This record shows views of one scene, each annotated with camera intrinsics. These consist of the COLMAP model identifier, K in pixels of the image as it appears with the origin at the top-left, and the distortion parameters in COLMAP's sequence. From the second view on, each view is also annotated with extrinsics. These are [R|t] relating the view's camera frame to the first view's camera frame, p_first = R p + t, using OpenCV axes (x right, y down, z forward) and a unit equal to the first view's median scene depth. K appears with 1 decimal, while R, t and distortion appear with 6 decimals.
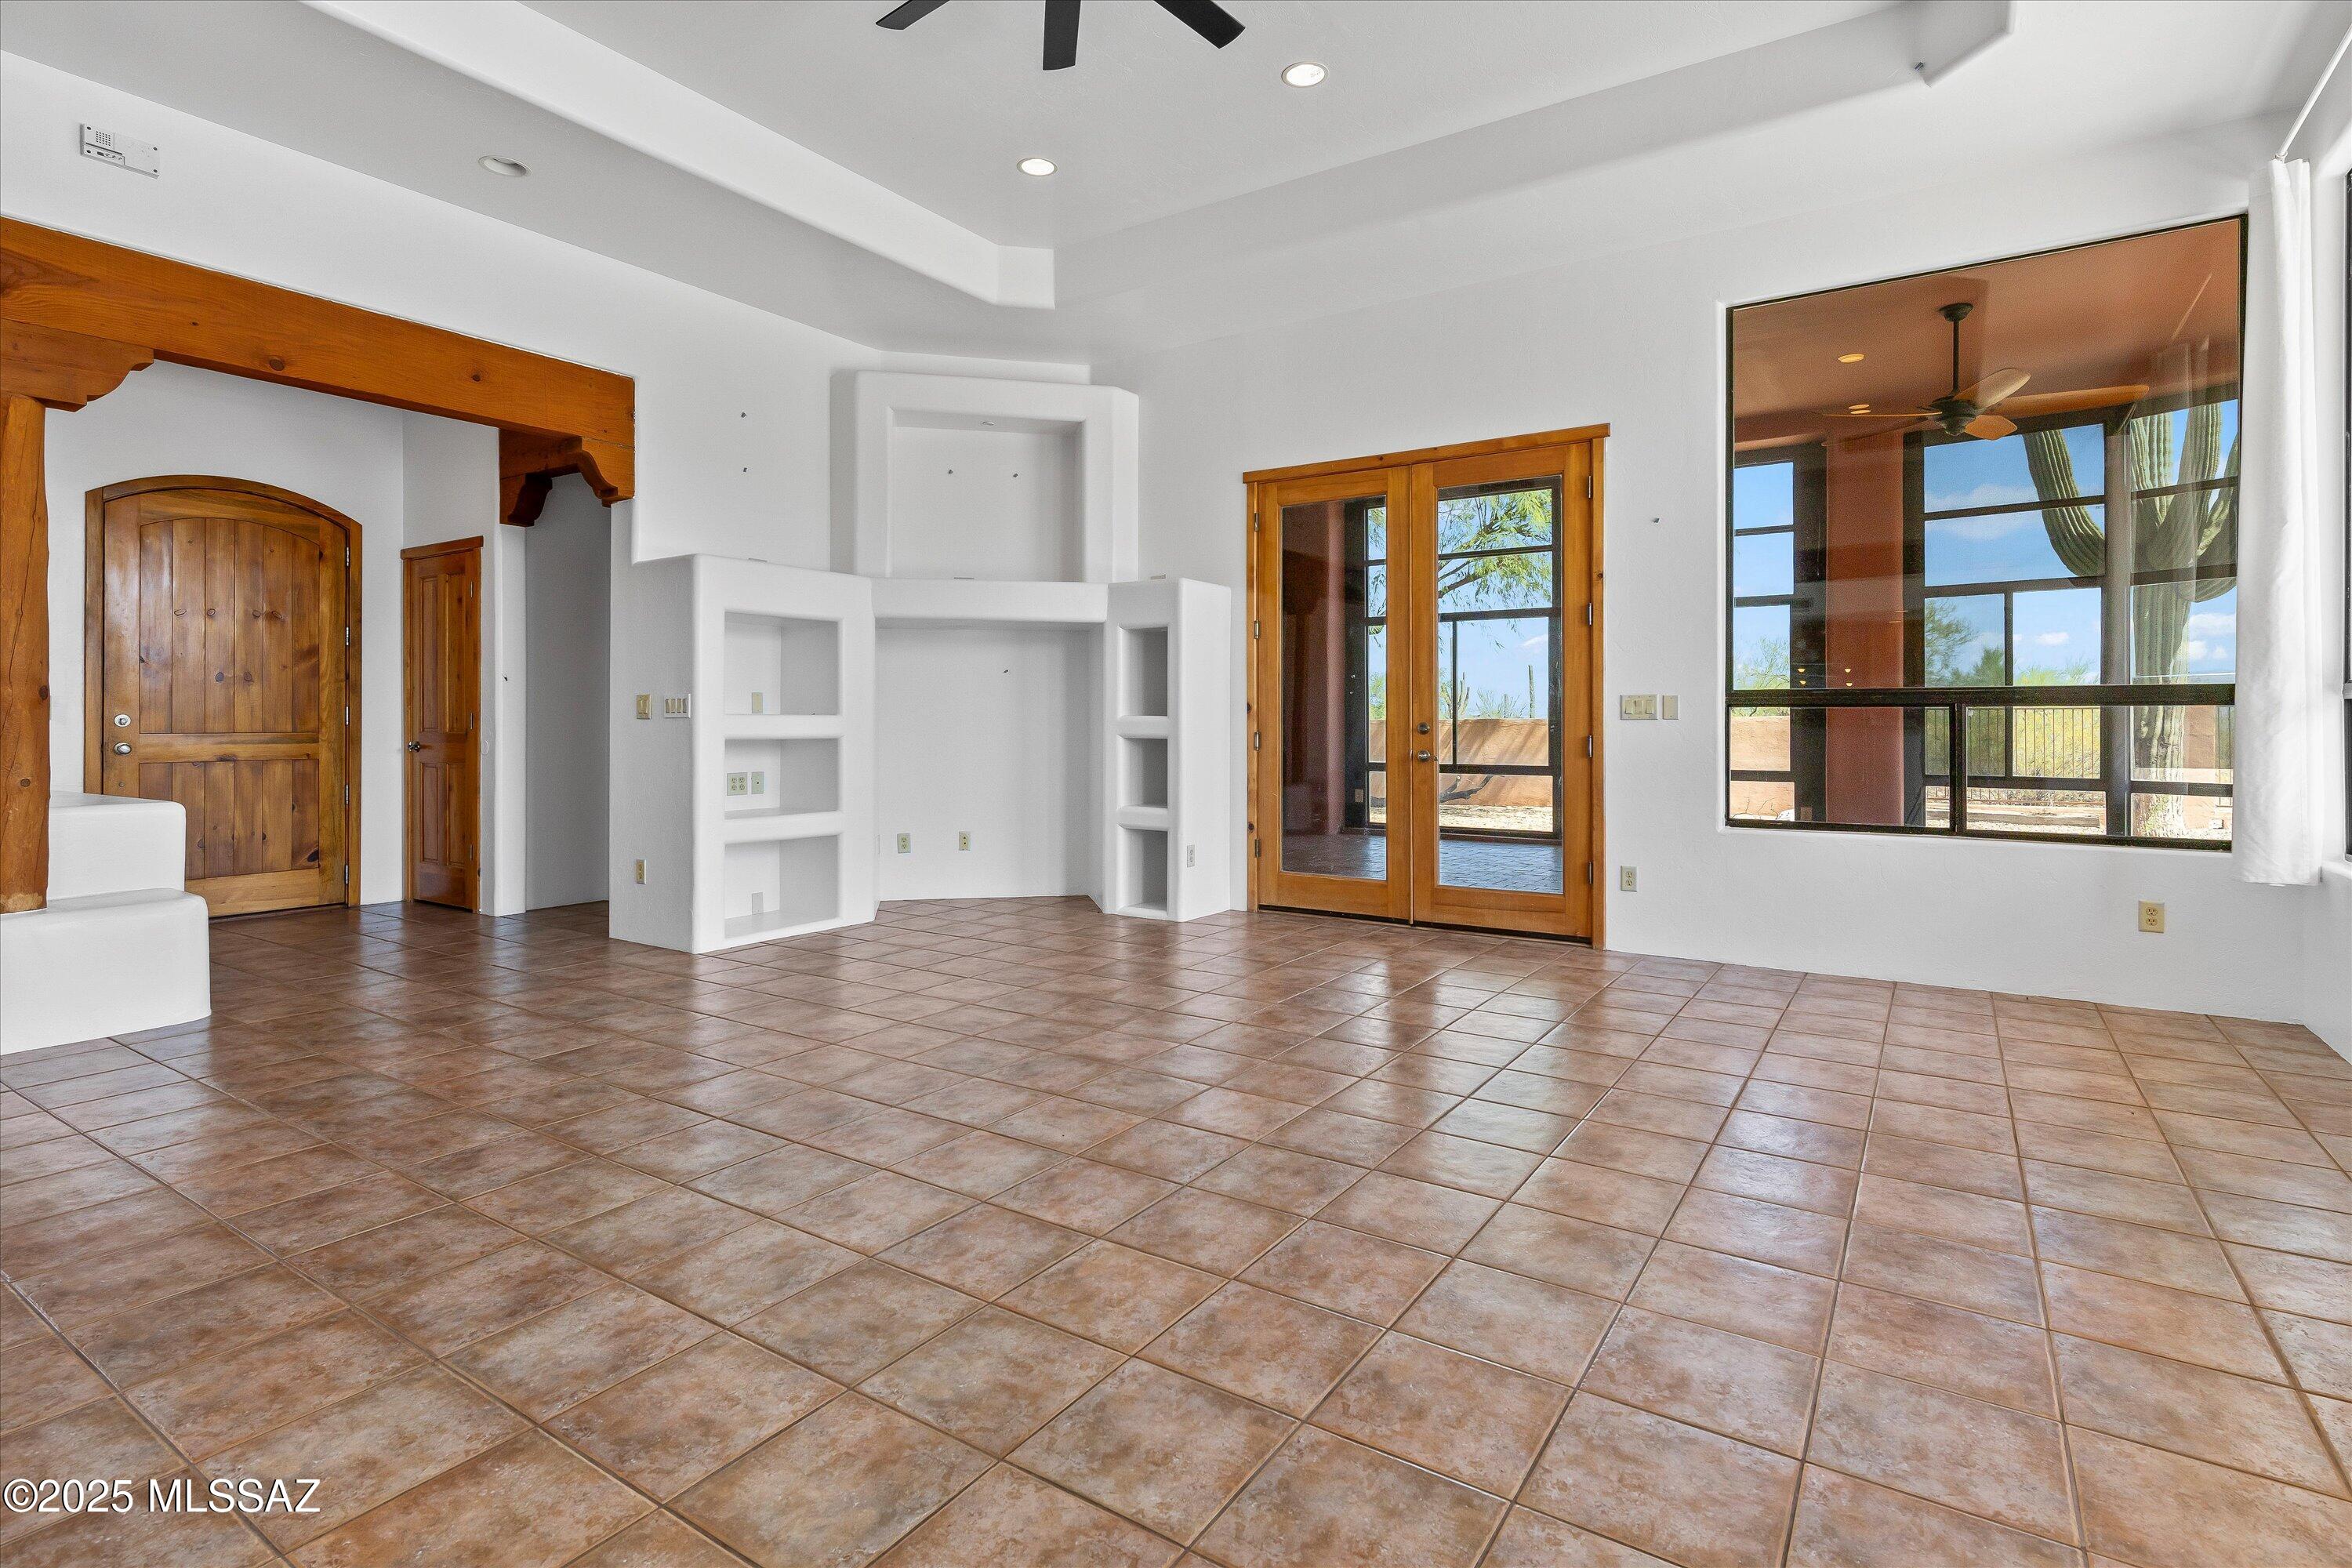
lens RADIAL K [[1153.7, 0, 1171.1], [0, 1153.7, 719.6], [0, 0, 1]] dist [0.001282, 0.001094]
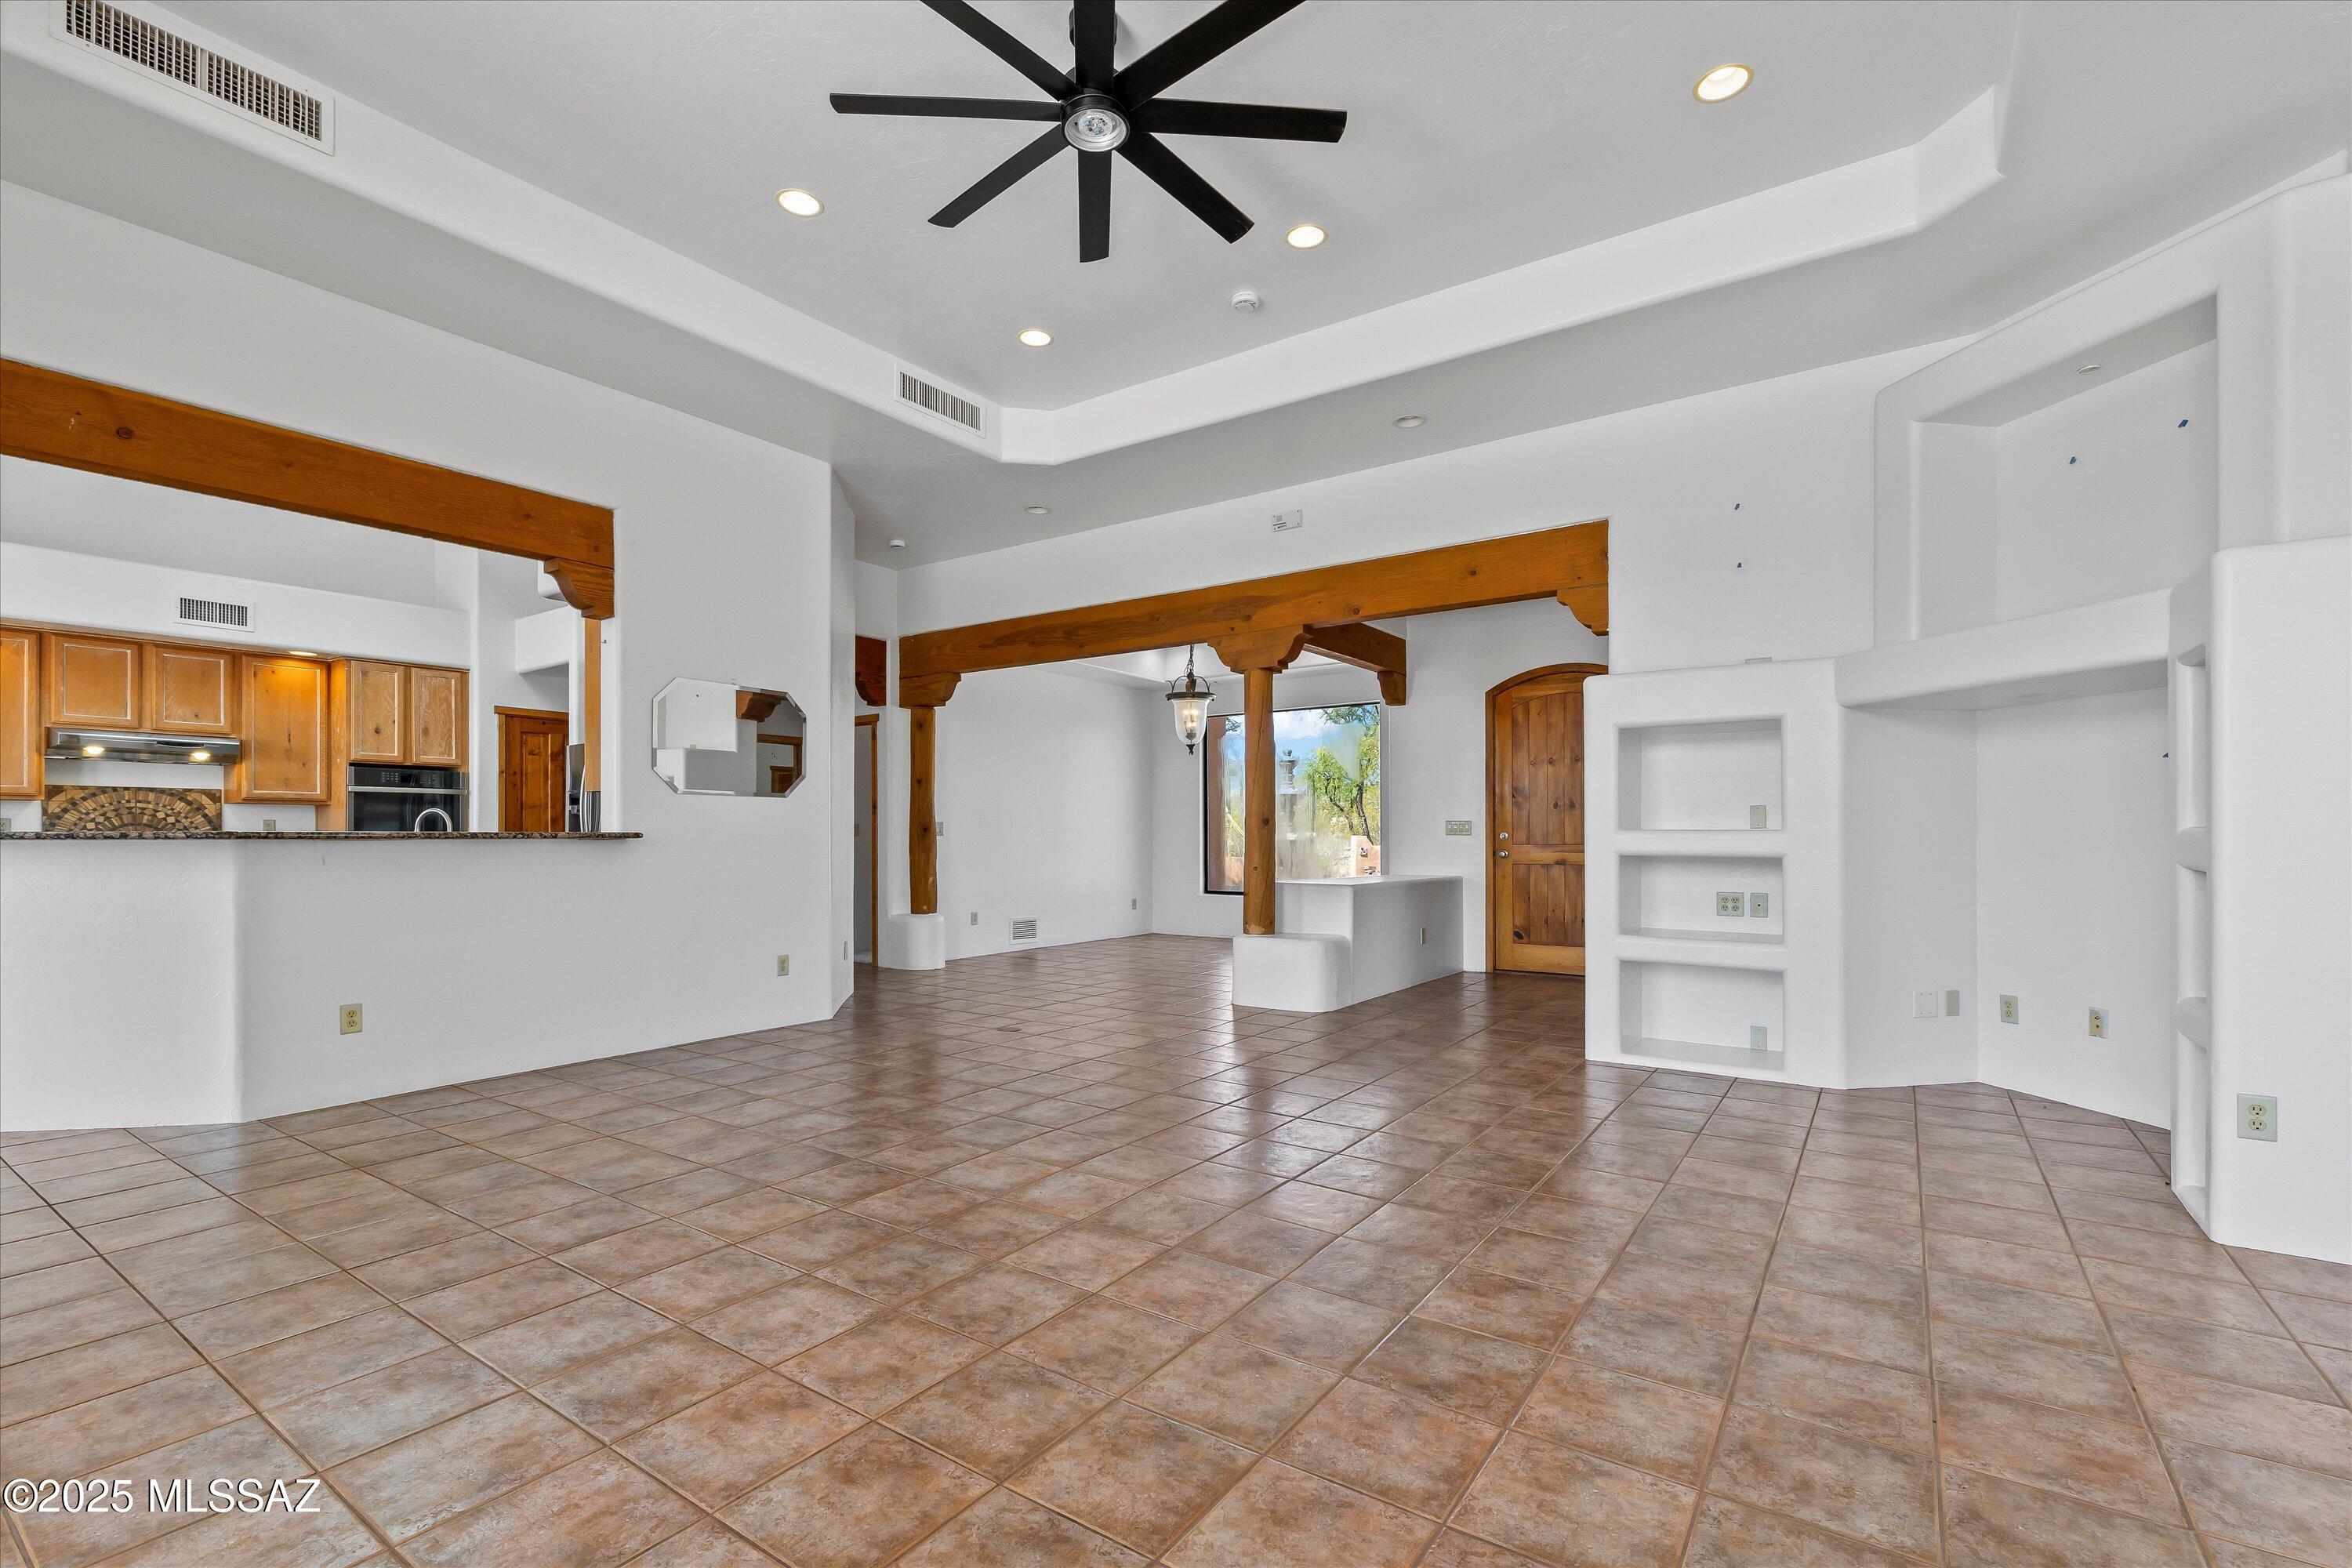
lens RADIAL K [[1033.2, 0, 1184.1], [0, 1033.2, 842.8], [0, 0, 1]] dist [-0.004002, -0.000372]
pose [[-0.012005, 0.005877, -0.999911, 0.511518], [0.001731, 0.999981, 0.005857, 0.000292], [0.999926, -0.001660, -0.012015, 0.624431]]
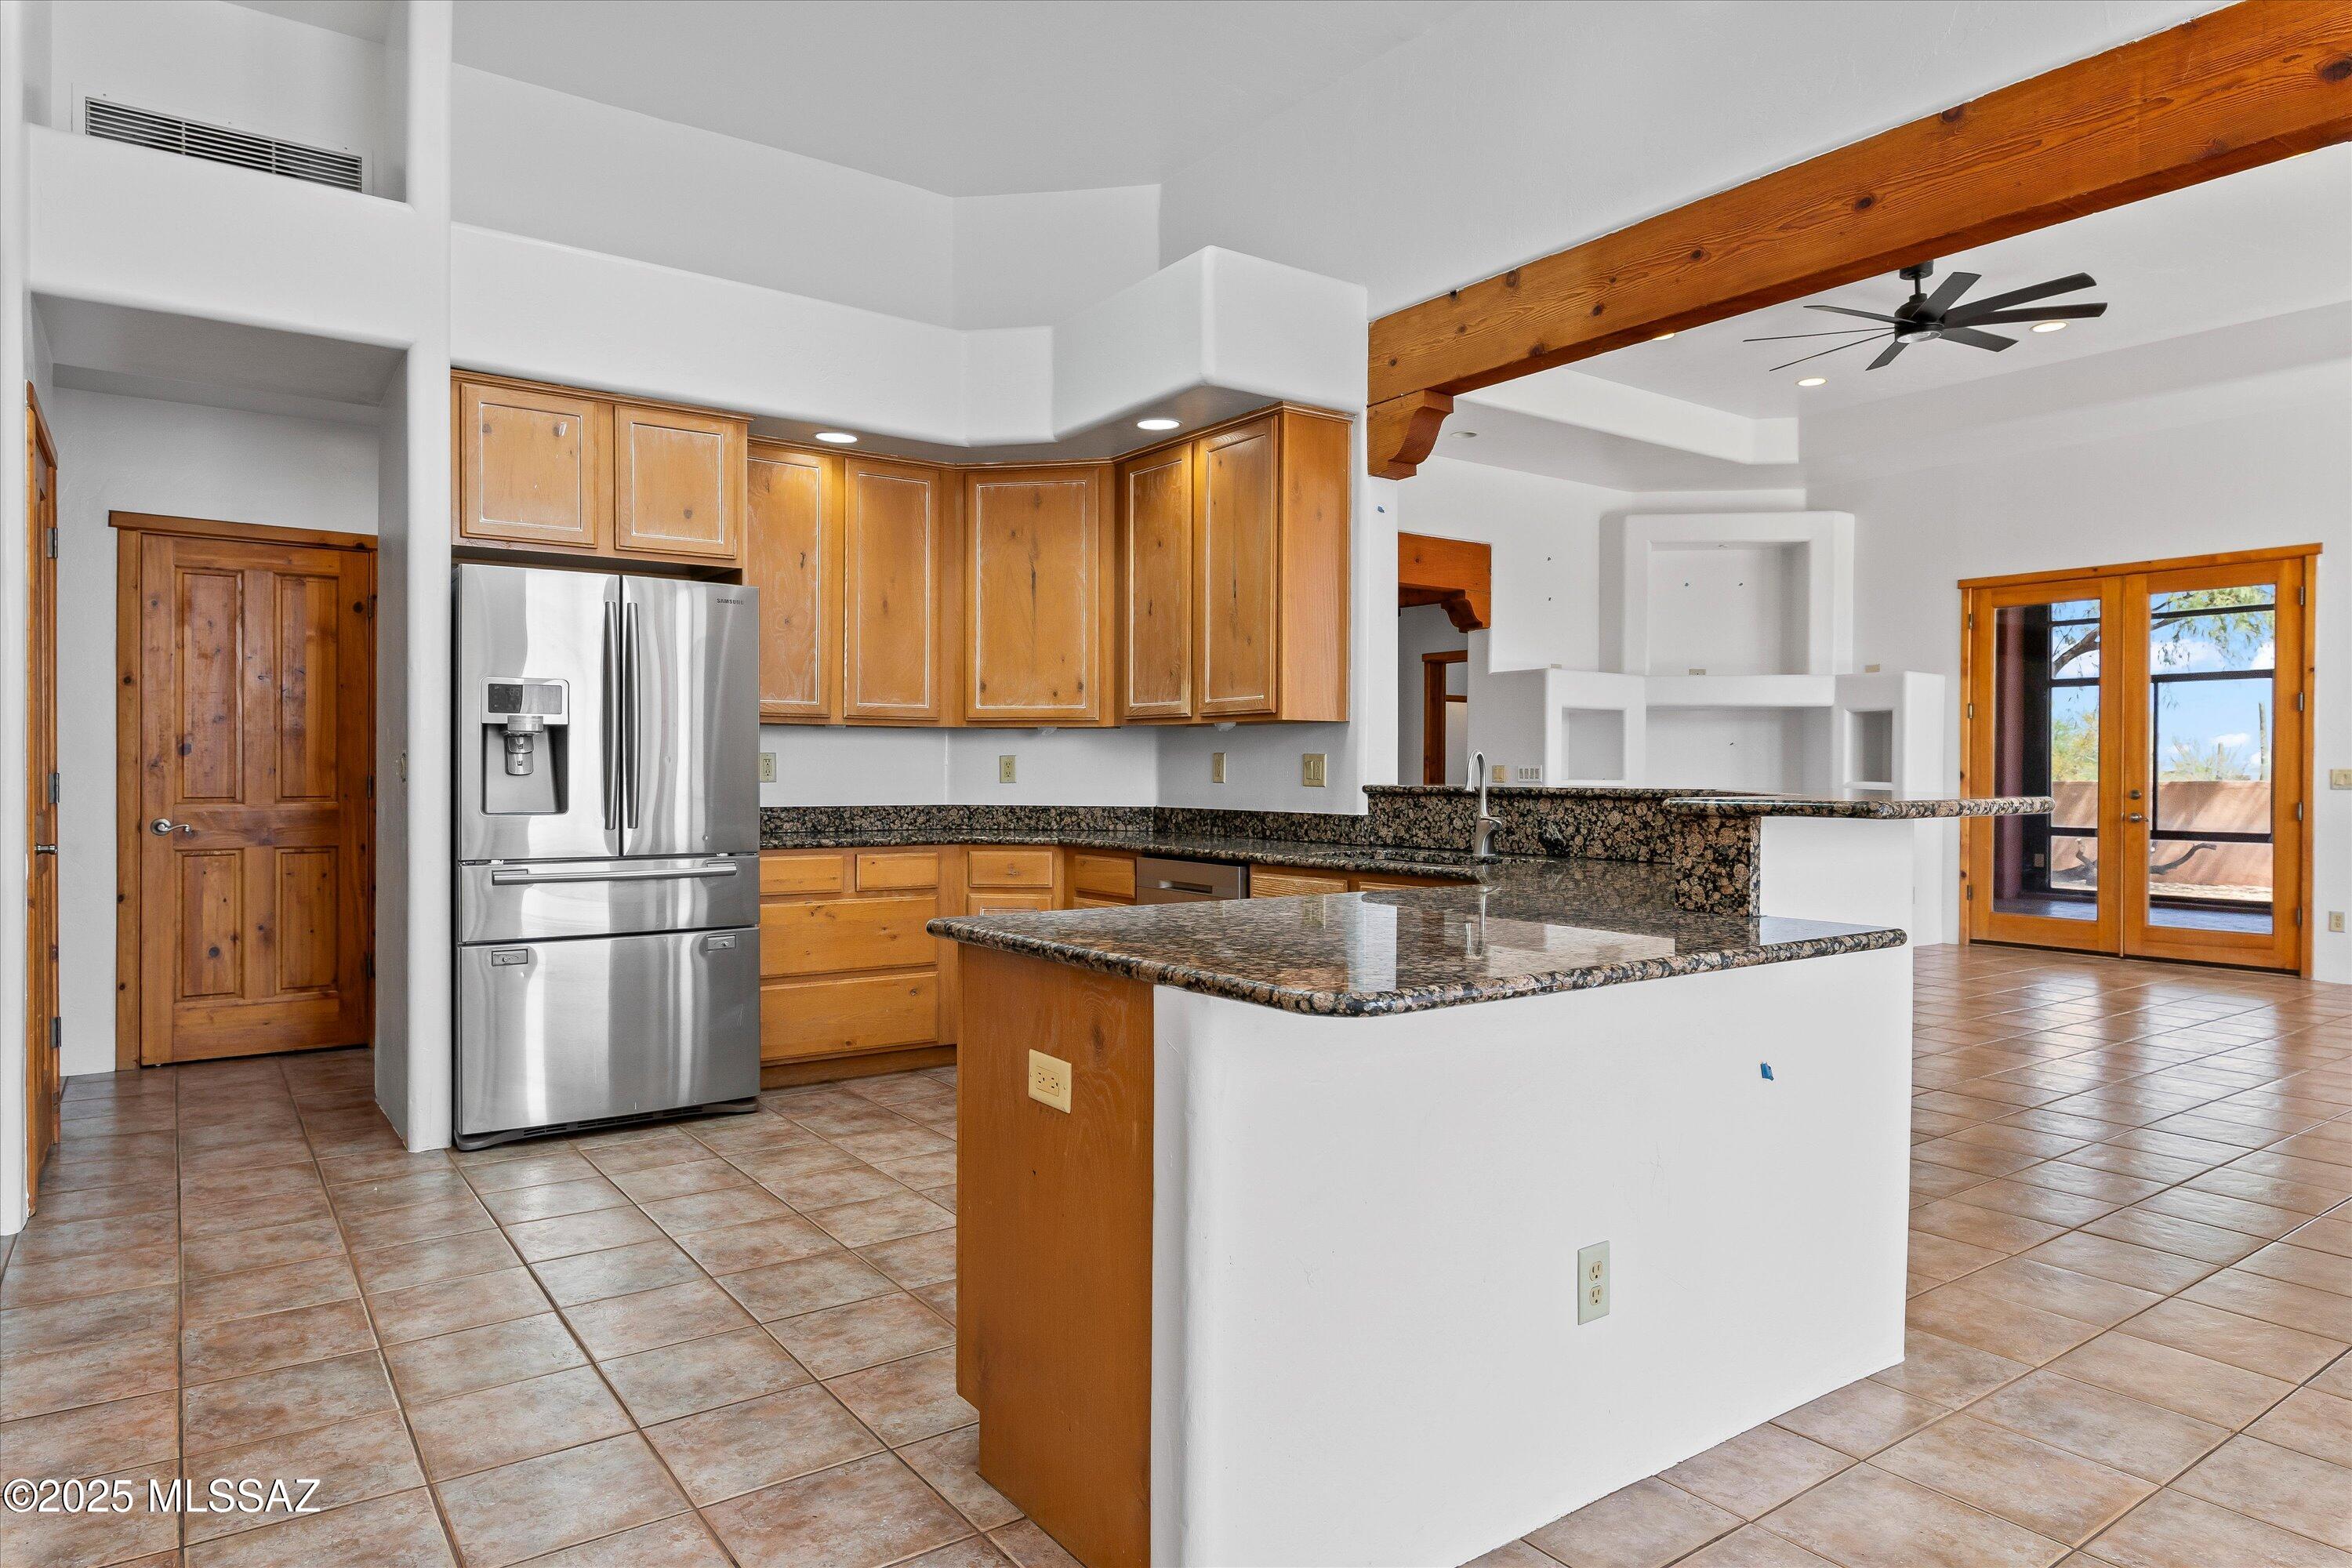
lens RADIAL K [[1404.4, 0, 1173.6], [0, 1404.4, 785.9], [0, 0, 1]] dist [0.006047, -0.004056]
pose [[0.933898, 0.009692, -0.357408, -0.204822], [-0.008482, 0.999952, 0.004951, -0.000369], [0.357439, -0.001592, 0.933935, -0.772166]]
